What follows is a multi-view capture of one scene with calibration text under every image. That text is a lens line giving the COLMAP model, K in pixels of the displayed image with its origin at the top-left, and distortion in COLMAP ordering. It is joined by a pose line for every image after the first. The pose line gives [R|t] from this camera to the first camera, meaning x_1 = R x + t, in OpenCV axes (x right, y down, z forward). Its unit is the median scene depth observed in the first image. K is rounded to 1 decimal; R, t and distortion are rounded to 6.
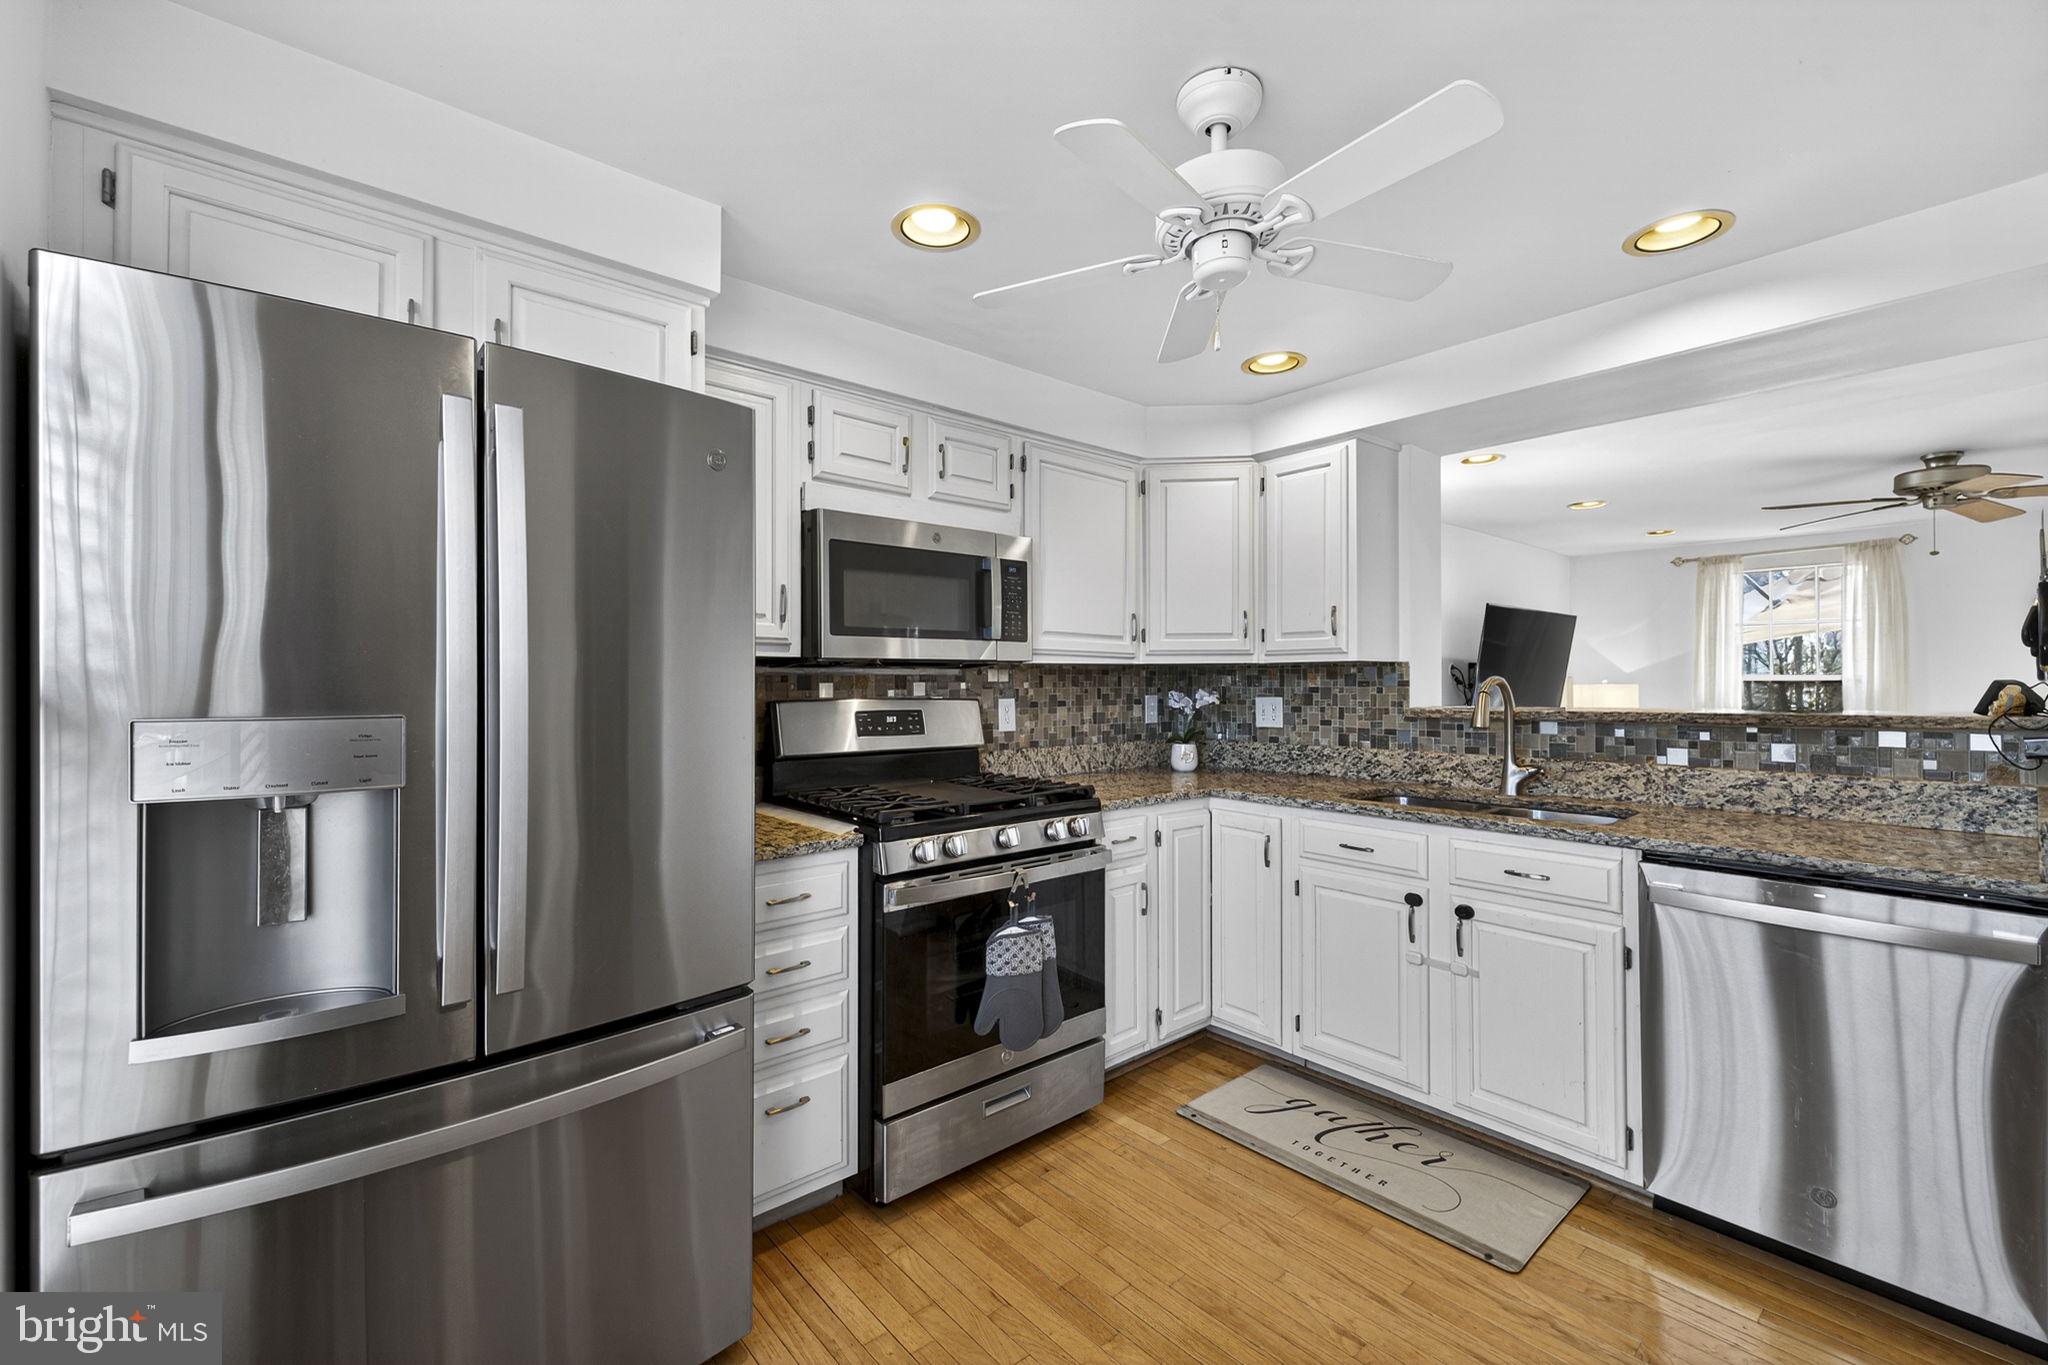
lens RADIAL K [[852.9, 0, 1011.4], [0, 852.9, 667.9], [0, 0, 1]] dist [0.000322, 0.000254]
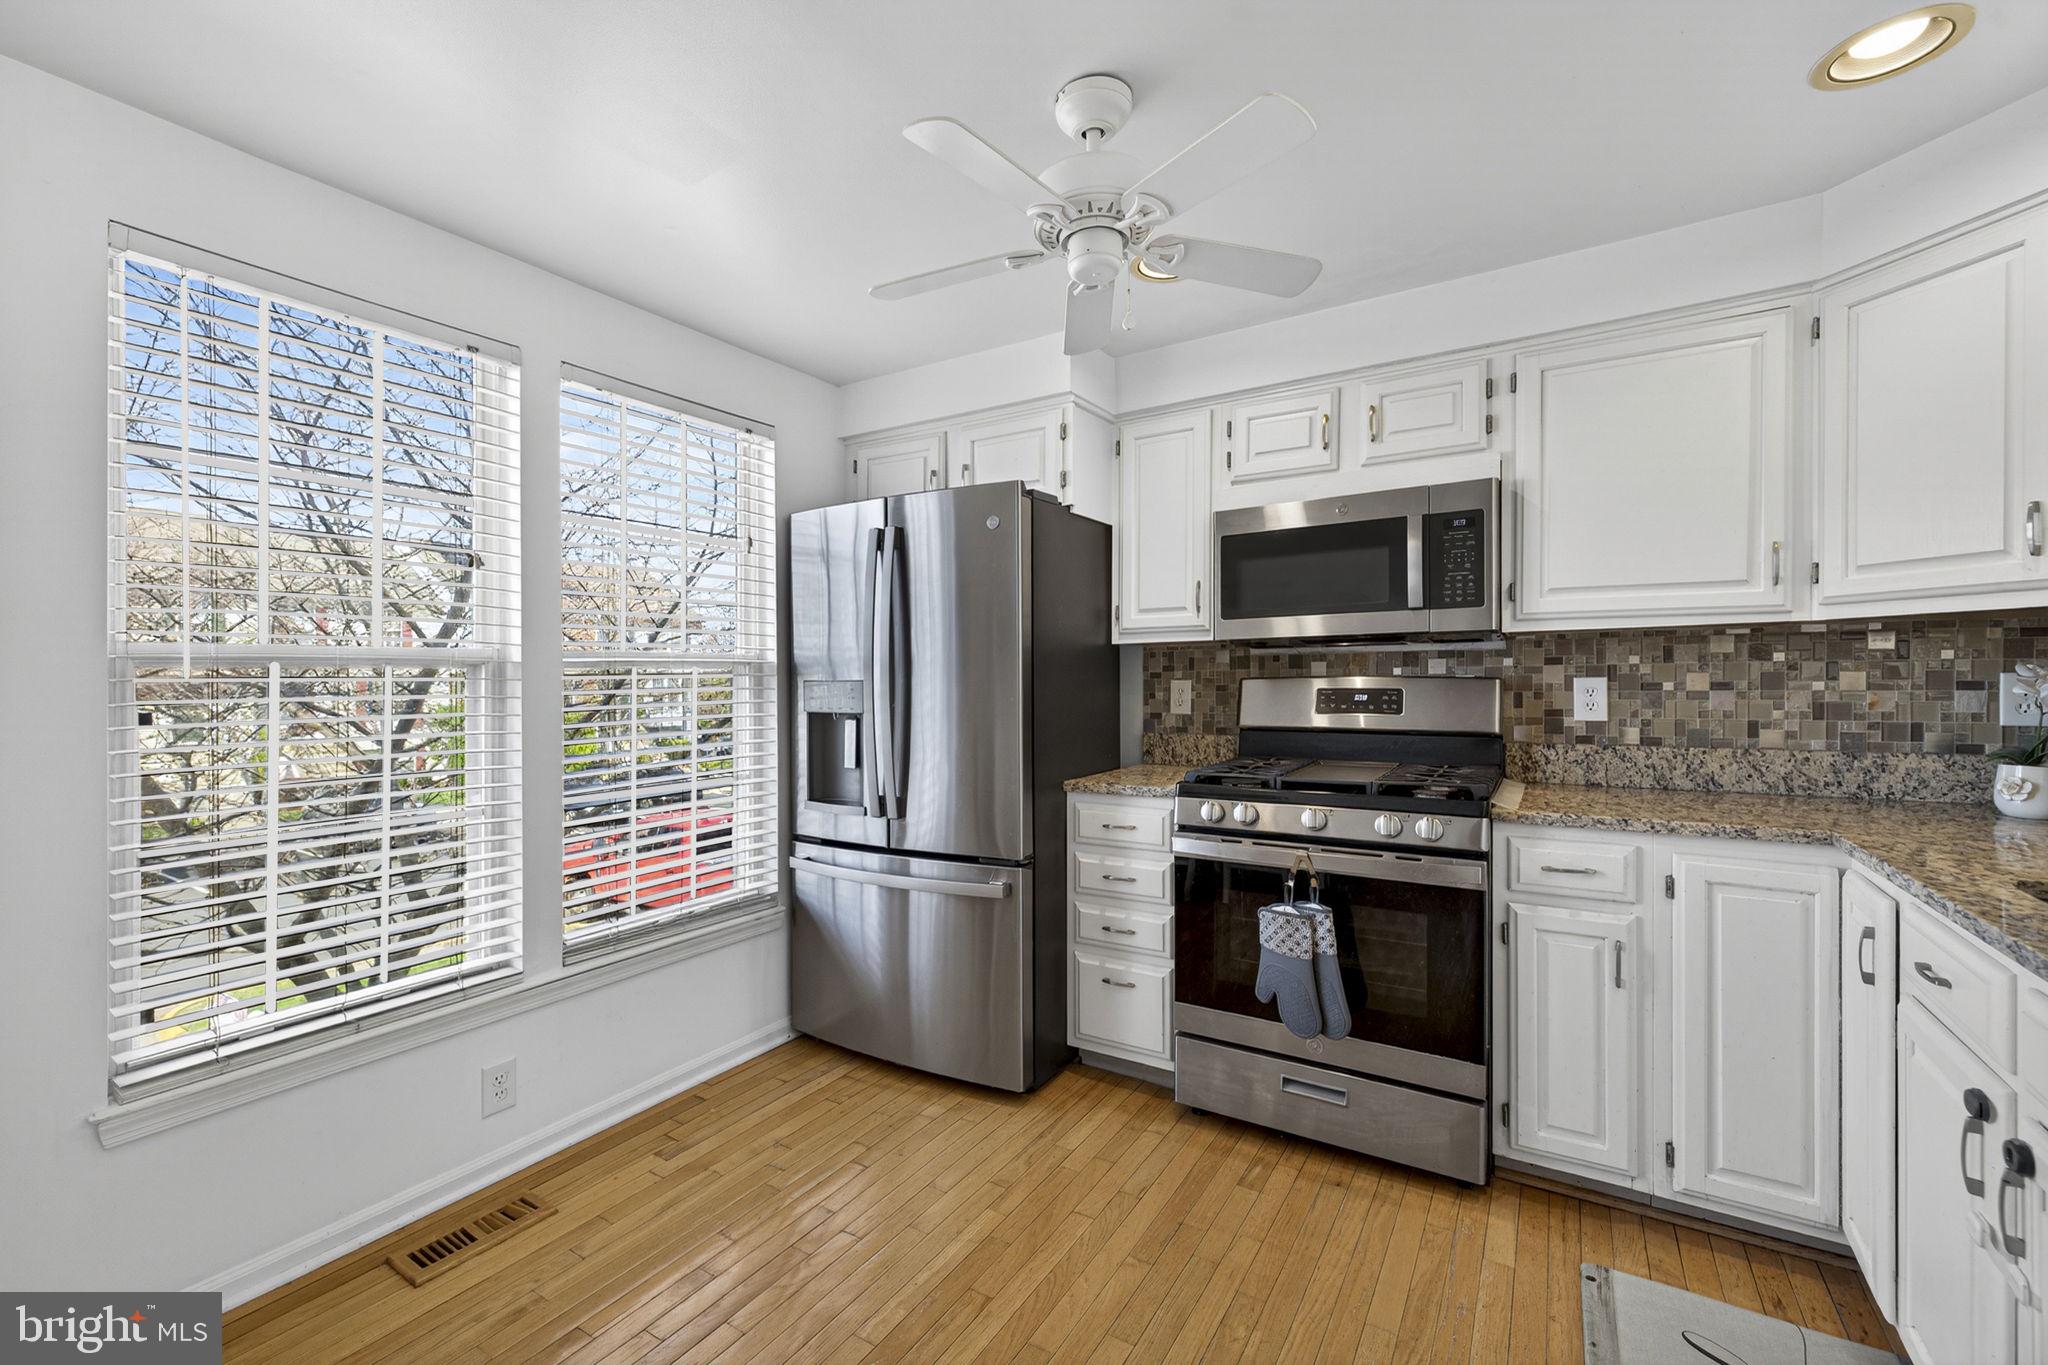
lens RADIAL K [[850.0, 0, 1013.8], [0, 850.0, 684.7], [0, 0, 1]] dist [0.001140, 0.000062]
pose [[0.301940, 0.007912, -0.953294, 0.649497], [0.026343, 0.999514, 0.016640, 0.018247], [0.952963, -0.030137, 0.301585, 0.317507]]
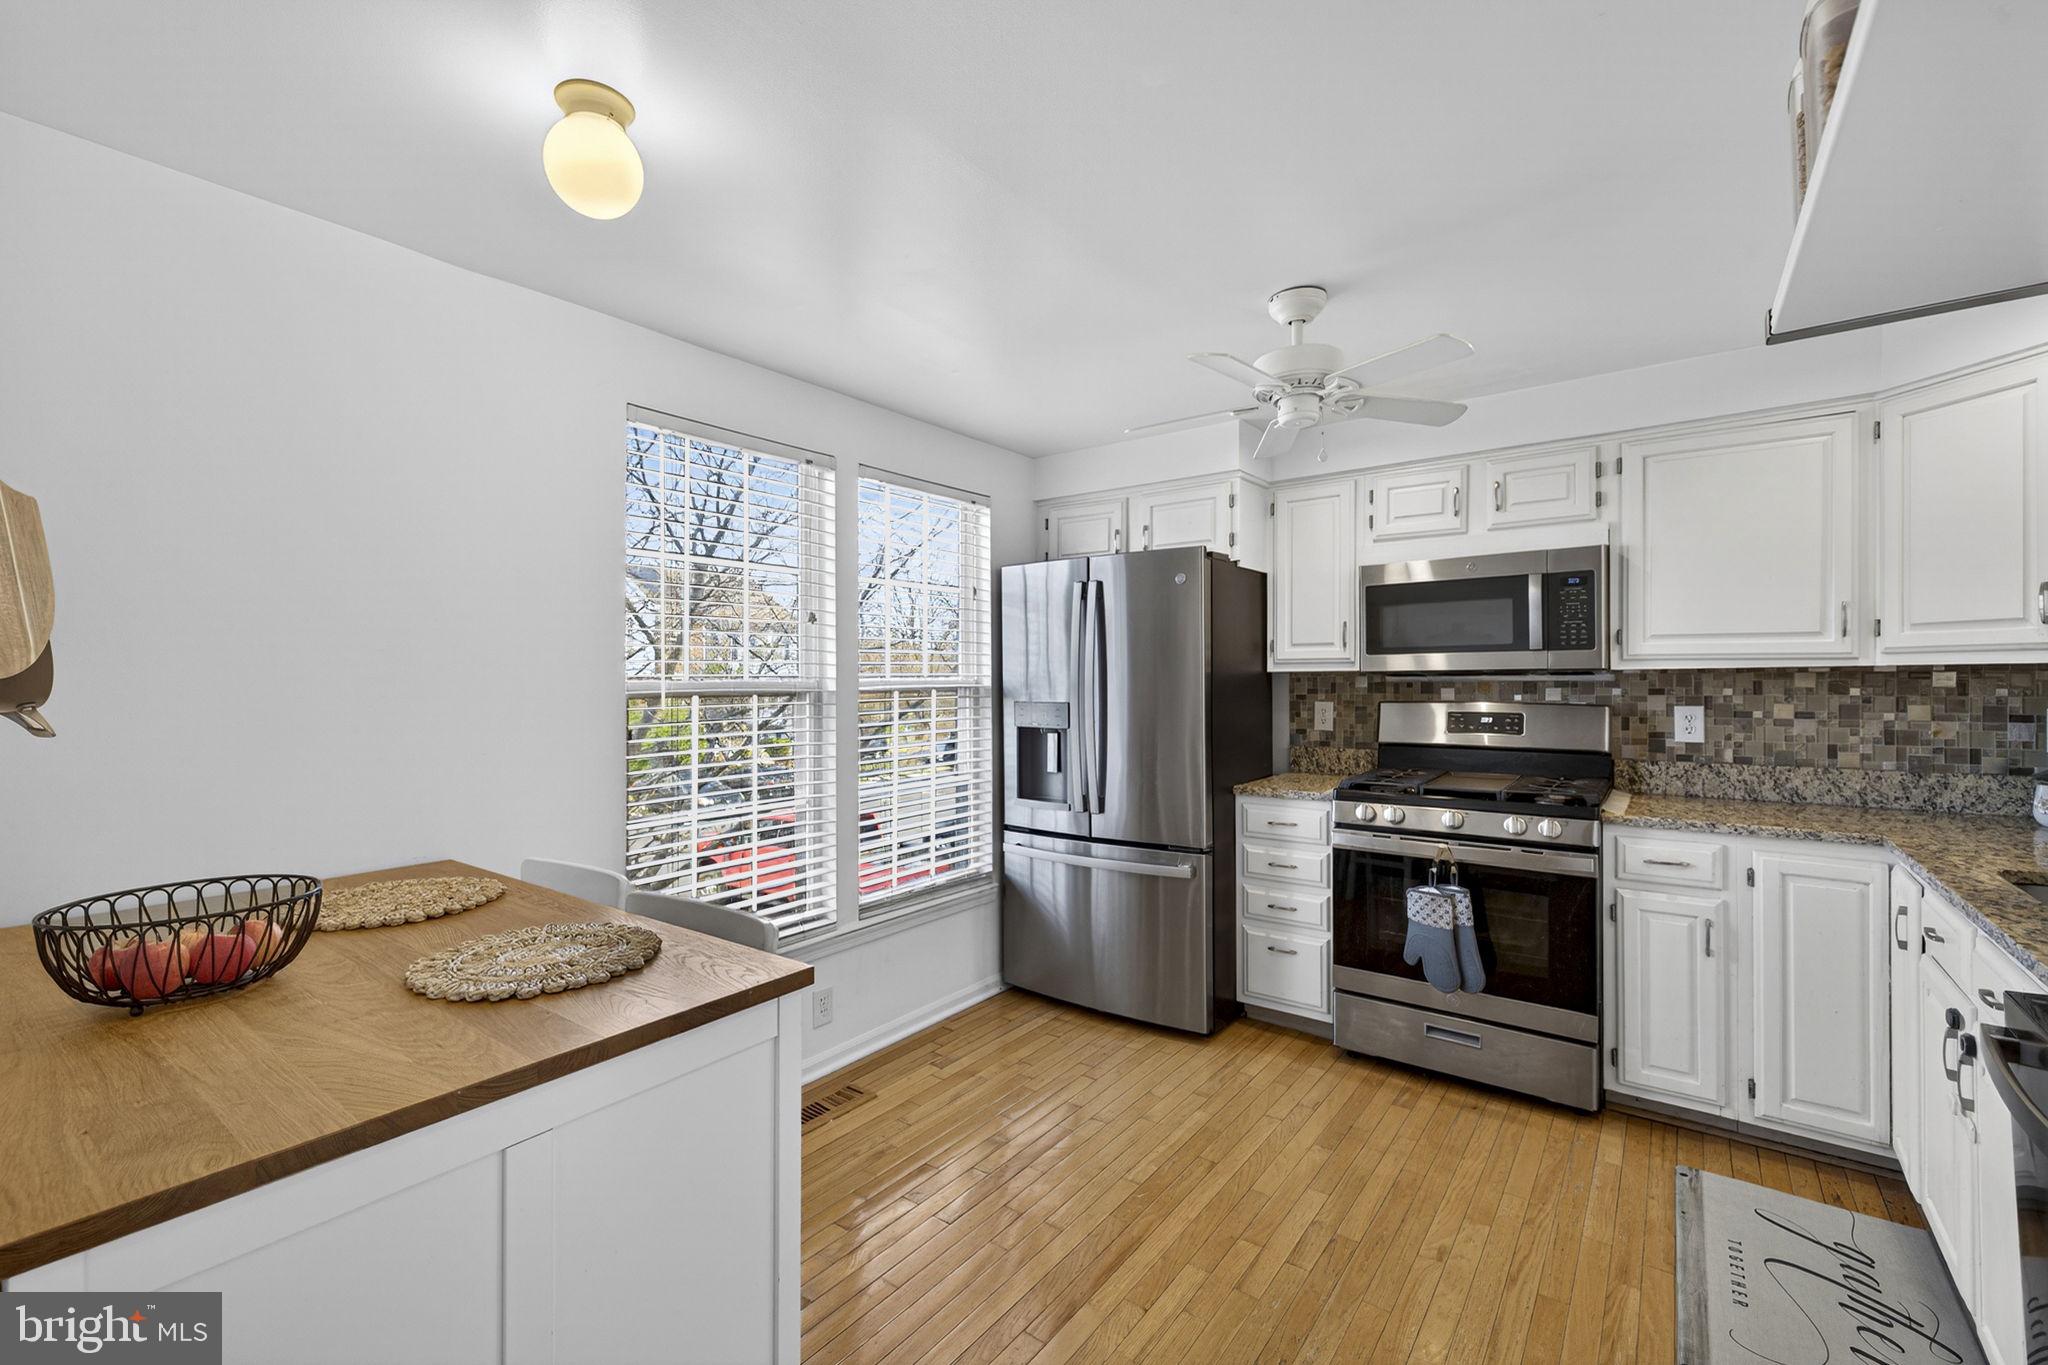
lens RADIAL K [[854.8, 0, 1008.6], [0, 854.8, 674.0], [0, 0, 1]] dist [-0.001148, -0.000140]
pose [[0.209668, -0.003399, -0.977767, 0.847169], [0.023323, 0.999727, 0.001526, -0.019671], [0.977494, -0.023125, 0.209690, 0.108326]]
